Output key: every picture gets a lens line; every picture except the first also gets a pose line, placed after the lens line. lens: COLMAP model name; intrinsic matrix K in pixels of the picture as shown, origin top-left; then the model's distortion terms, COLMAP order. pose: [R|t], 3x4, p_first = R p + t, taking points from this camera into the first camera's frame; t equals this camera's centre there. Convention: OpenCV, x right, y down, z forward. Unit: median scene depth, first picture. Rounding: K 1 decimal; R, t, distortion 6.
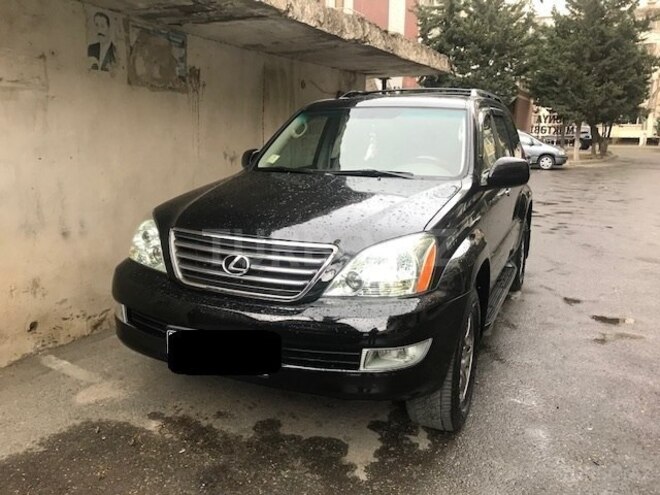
lens RADIAL K [[538.4, 0, 329.9], [0, 538.4, 246.6], [0, 0, 1]] dist [-0.008660, -0.000568]
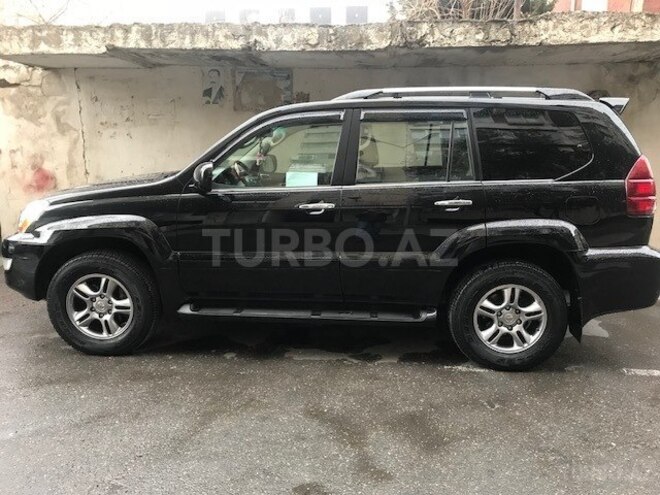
lens RADIAL K [[538.4, 0, 329.7], [0, 538.4, 248.4], [0, 0, 1]] dist [-0.008660, -0.000568]
pose [[0.331467, 0.175982, -0.926909, 1.219555], [-0.204591, 0.972480, 0.111472, -0.145478], [0.921017, 0.152689, 0.358349, 0.757679]]
